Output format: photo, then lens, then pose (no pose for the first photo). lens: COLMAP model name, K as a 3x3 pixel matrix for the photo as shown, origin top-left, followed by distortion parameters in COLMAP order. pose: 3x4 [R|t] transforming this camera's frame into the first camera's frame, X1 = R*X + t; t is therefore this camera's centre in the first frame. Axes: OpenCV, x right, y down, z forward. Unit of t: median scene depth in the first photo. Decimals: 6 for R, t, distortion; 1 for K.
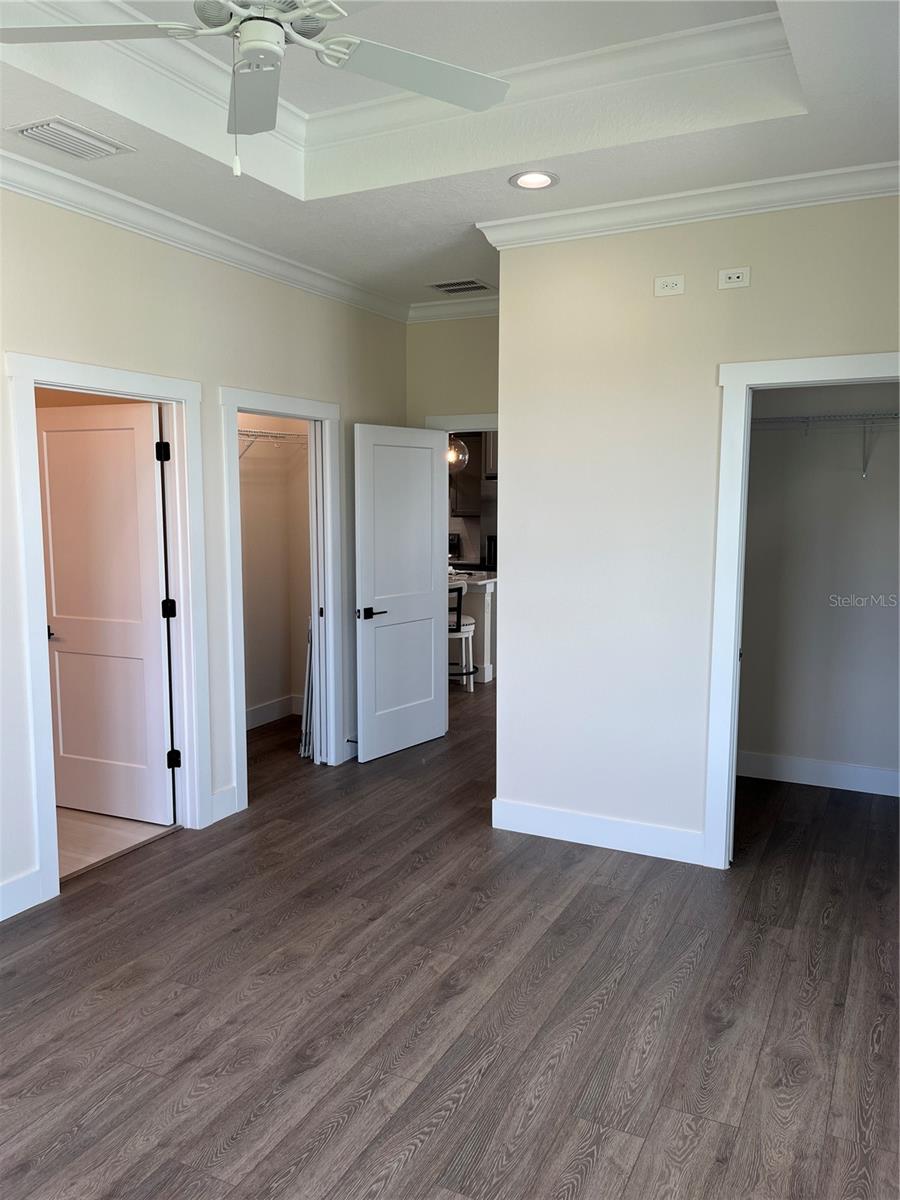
lens RADIAL K [[907.5, 0, 437.8], [0, 907.5, 605.5], [0, 0, 1]] dist [0.038449, -0.058323]
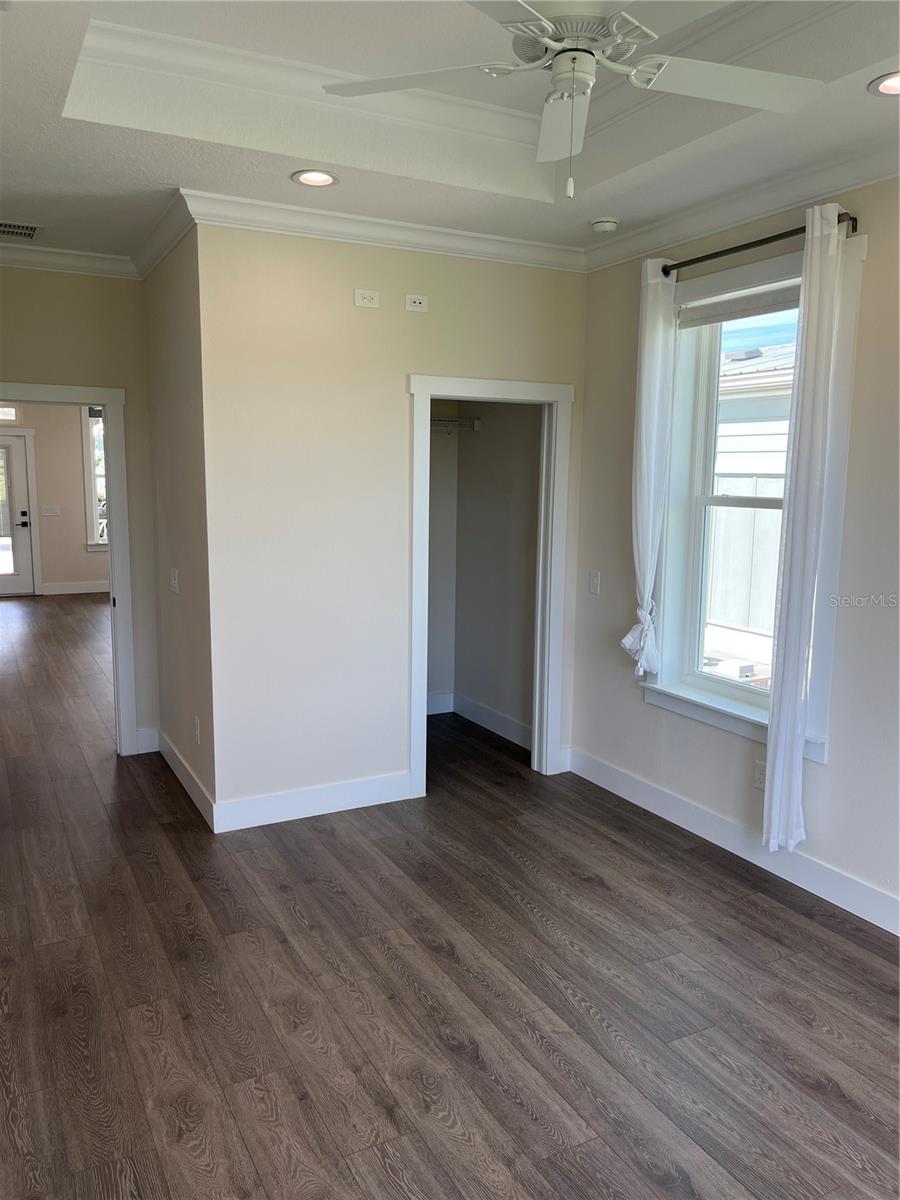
lens RADIAL K [[907.5, 0, 454.7], [0, 907.5, 603.8], [0, 0, 1]] dist [0.038449, -0.058323]
pose [[0.571687, -0.111017, 0.812926, -0.760219], [0.088225, 0.993377, 0.073616, -0.060267], [-0.815715, 0.029635, 0.577695, 0.328986]]
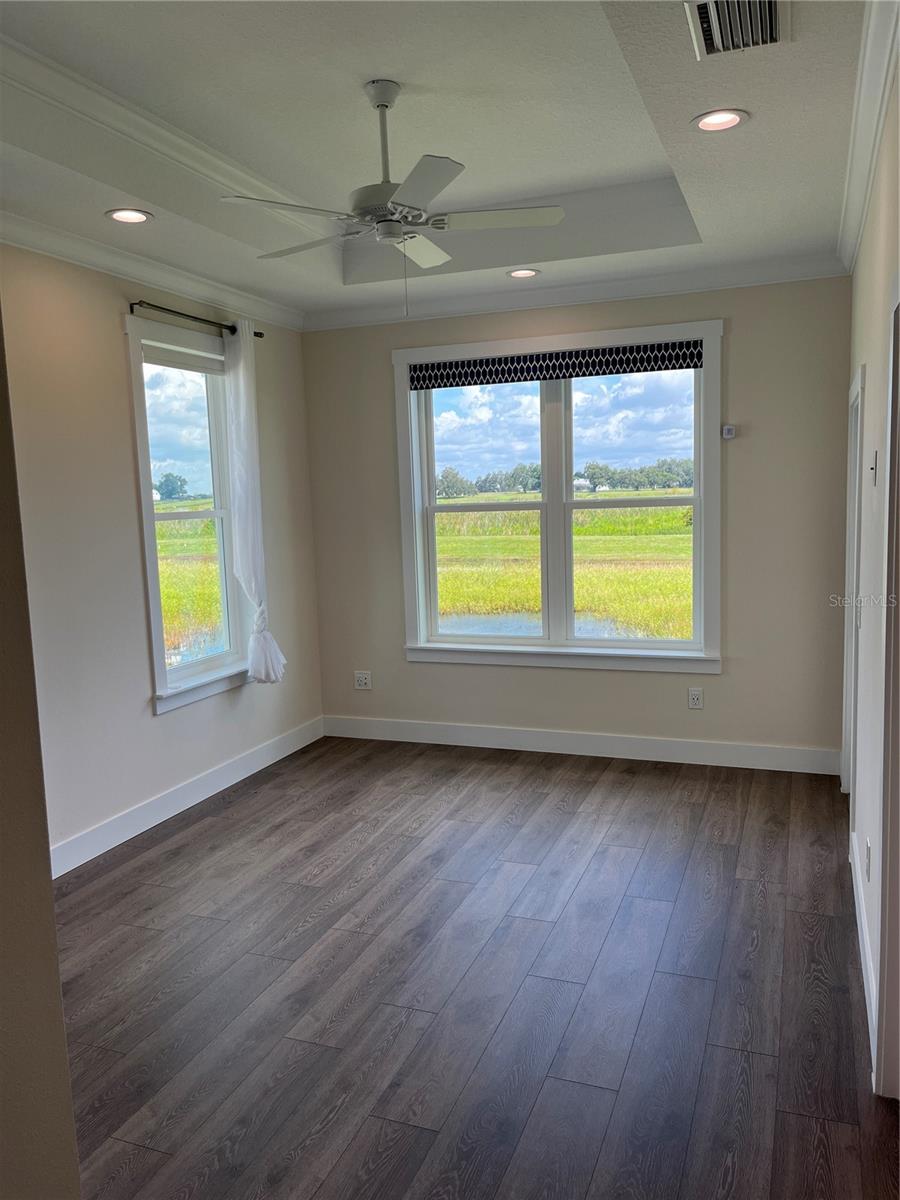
lens RADIAL K [[907.5, 0, 444.7], [0, 907.5, 605.1], [0, 0, 1]] dist [0.038449, -0.058323]
pose [[-0.994296, 0.042688, -0.097738, -0.061492], [0.018052, 0.970542, 0.240253, -0.225682], [0.105115, 0.237119, -0.965777, 1.768040]]
